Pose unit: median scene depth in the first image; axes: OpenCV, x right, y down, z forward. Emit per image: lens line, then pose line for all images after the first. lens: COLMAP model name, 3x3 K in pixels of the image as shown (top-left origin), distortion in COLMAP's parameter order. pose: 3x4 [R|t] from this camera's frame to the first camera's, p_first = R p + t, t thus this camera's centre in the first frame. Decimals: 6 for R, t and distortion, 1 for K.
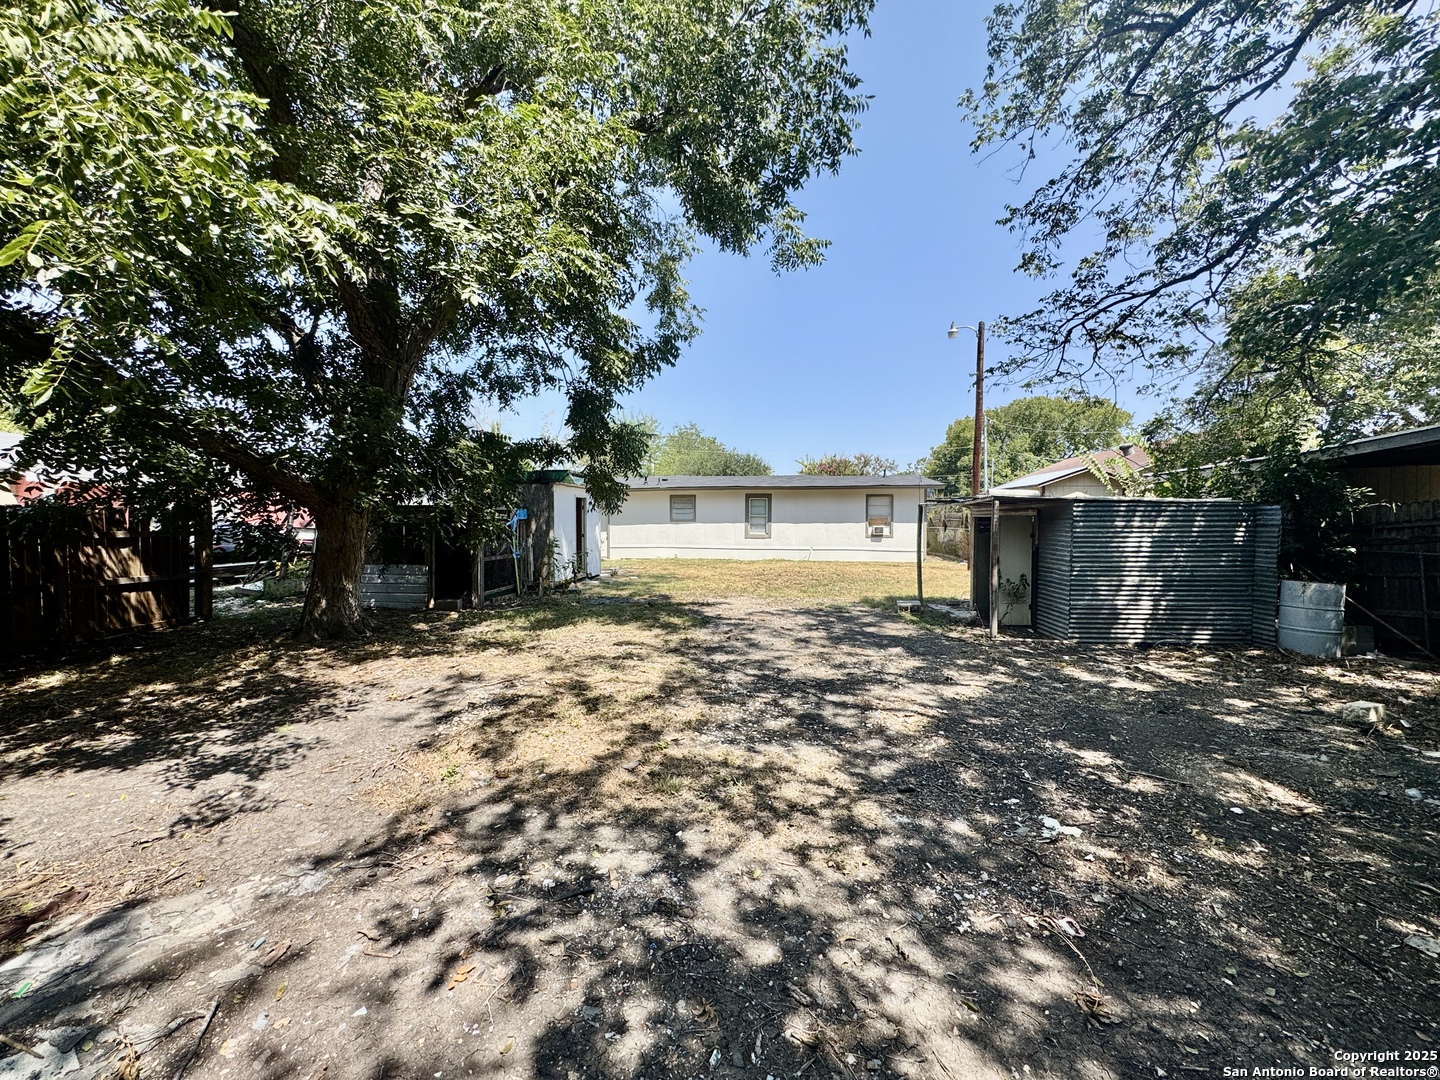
lens RADIAL K [[576.3, 0, 719.1], [0, 576.3, 539.2], [0, 0, 1]] dist [-0.002124, 0.000419]
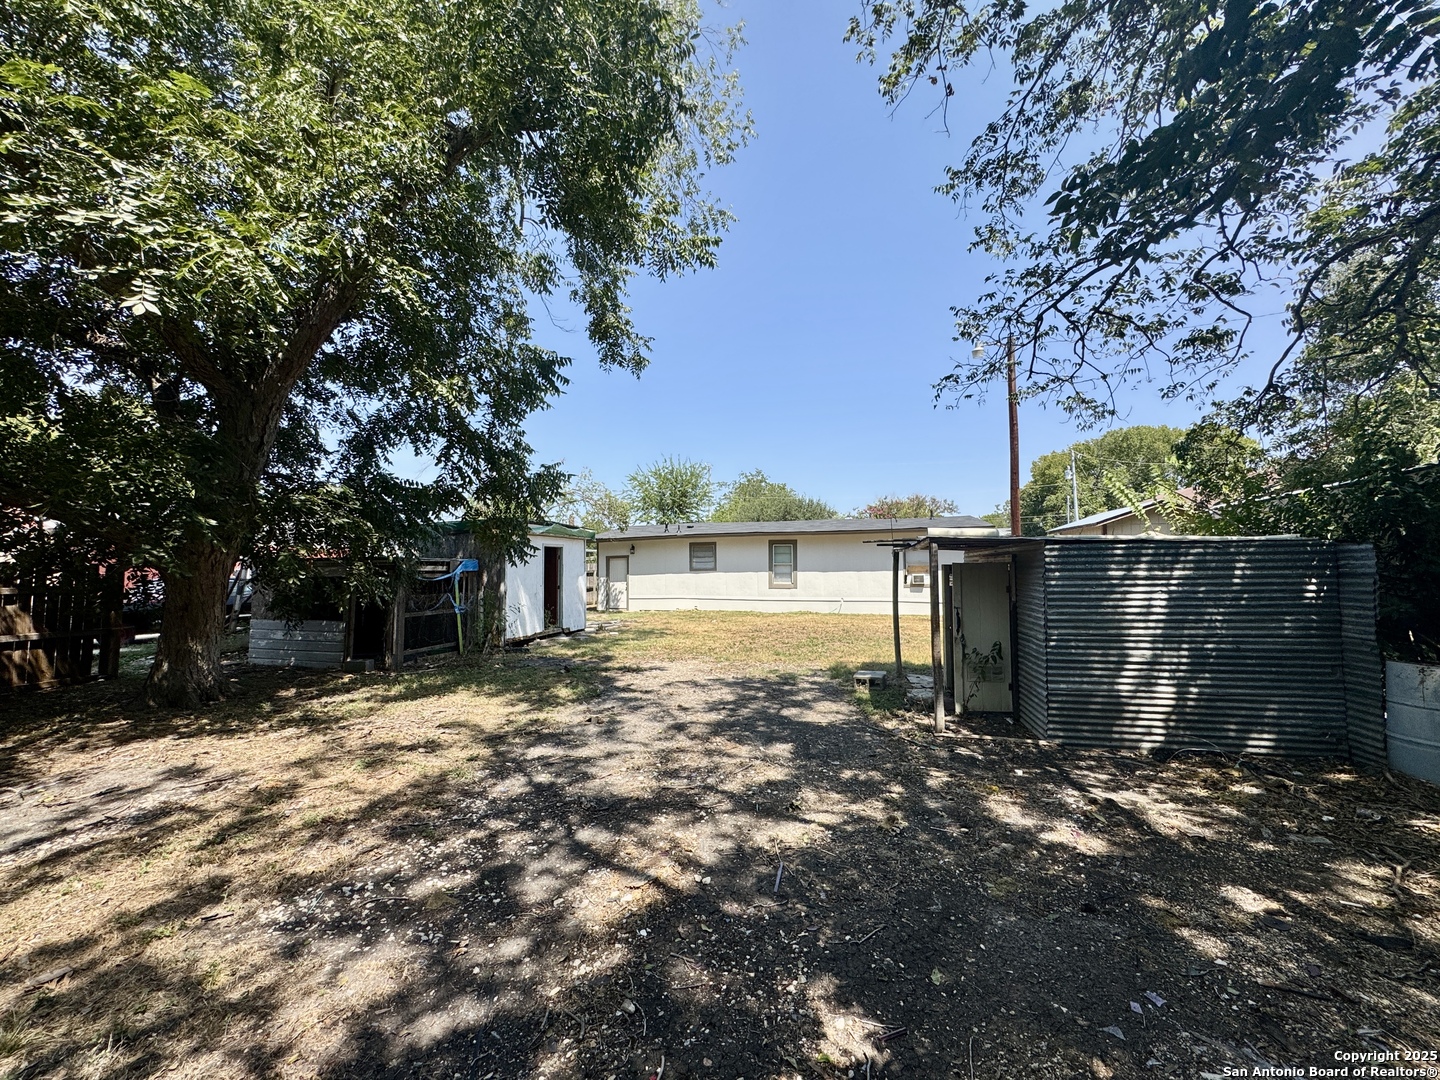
lens RADIAL K [[576.3, 0, 719.1], [0, 576.3, 539.2], [0, 0, 1]] dist [-0.002124, 0.000419]
pose [[0.987592, -0.016006, -0.156225, 0.376721], [0.003031, 0.996550, -0.082940, -0.013275], [0.157014, 0.081438, 0.984233, 0.263179]]
